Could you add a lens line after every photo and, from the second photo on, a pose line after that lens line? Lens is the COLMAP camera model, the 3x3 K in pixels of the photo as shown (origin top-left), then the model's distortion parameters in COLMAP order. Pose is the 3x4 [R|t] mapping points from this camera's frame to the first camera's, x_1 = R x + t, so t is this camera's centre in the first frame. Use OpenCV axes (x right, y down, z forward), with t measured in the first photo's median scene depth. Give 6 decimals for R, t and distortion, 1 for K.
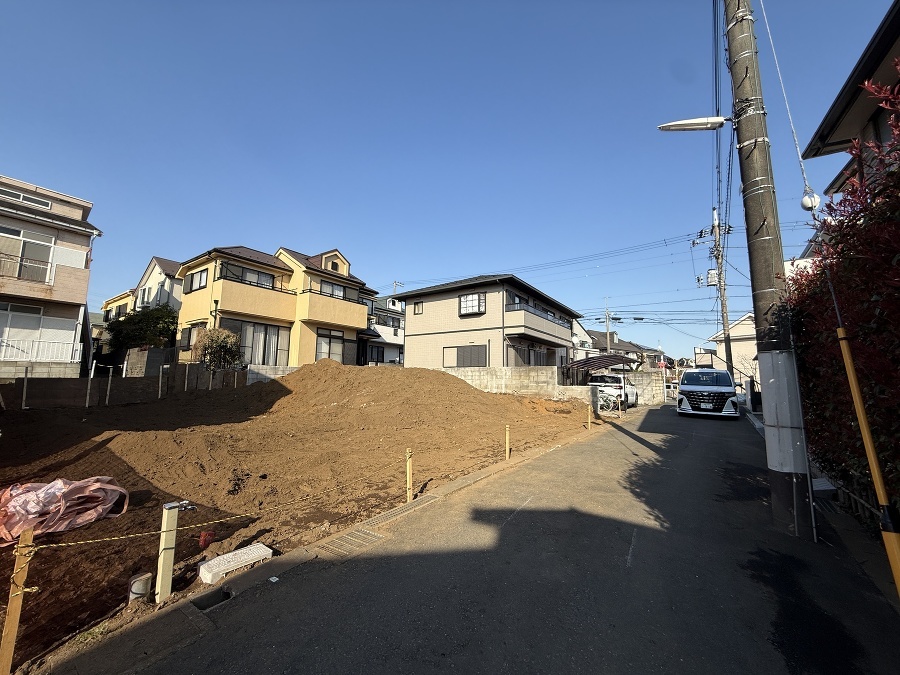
lens RADIAL K [[358.0, 0, 448.4], [0, 358.0, 337.2], [0, 0, 1]] dist [-0.000913, 0.000353]
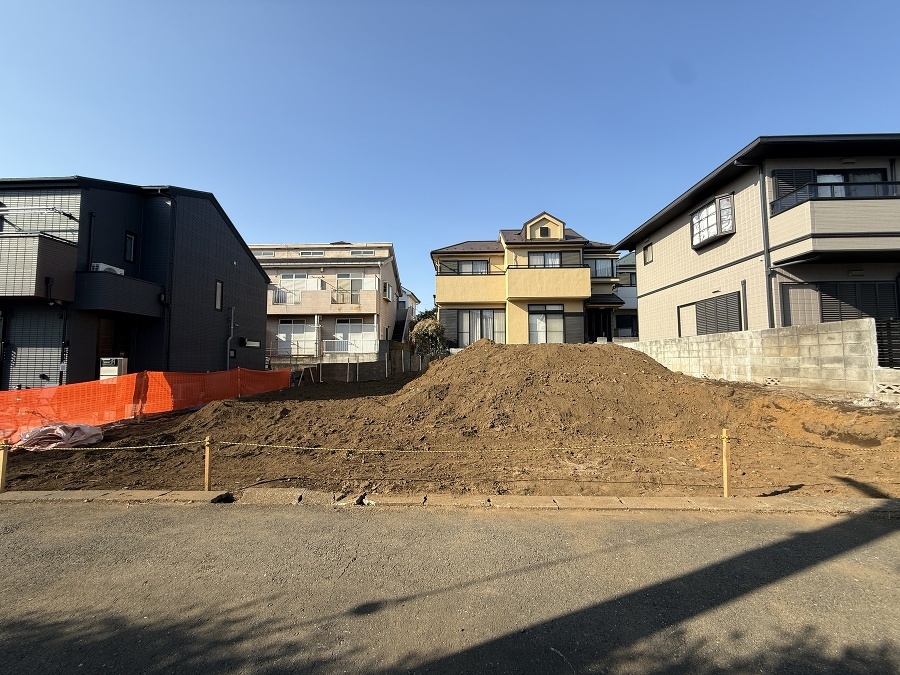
lens RADIAL K [[358.0, 0, 447.9], [0, 358.0, 336.5], [0, 0, 1]] dist [-0.000913, 0.000353]
pose [[0.545607, -0.071821, -0.834958, 0.345200], [0.116010, 0.993201, -0.009625, 0.048173], [0.829973, -0.091612, 0.550230, 0.383434]]
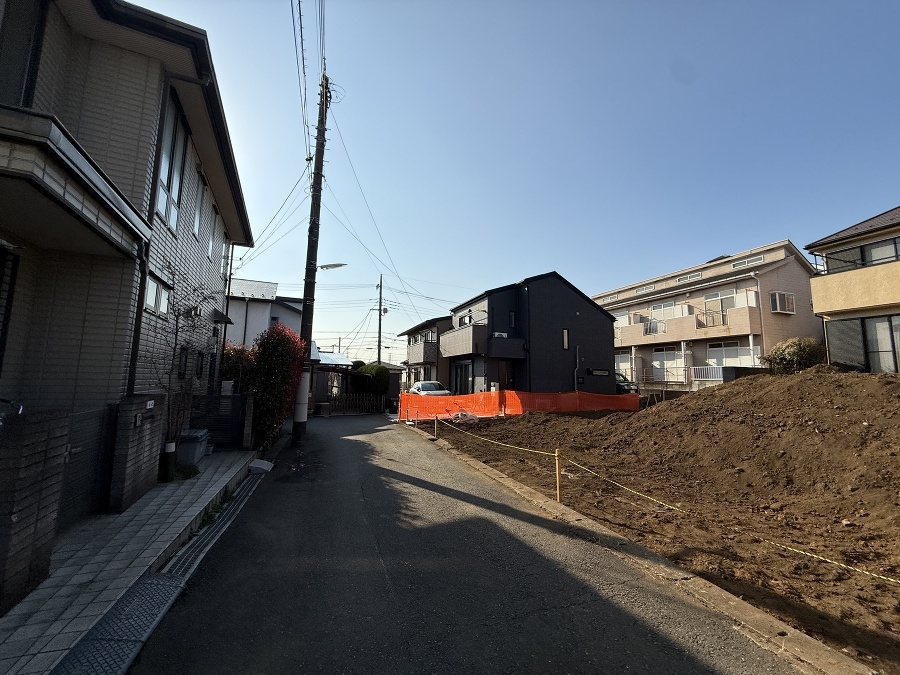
lens RADIAL K [[358.0, 0, 447.3], [0, 358.0, 335.5], [0, 0, 1]] dist [-0.000913, 0.000353]
pose [[-0.570781, -0.126173, -0.811350, 0.552981], [0.072268, 0.976569, -0.202706, 0.083410], [0.817916, -0.174335, -0.548289, 0.742740]]
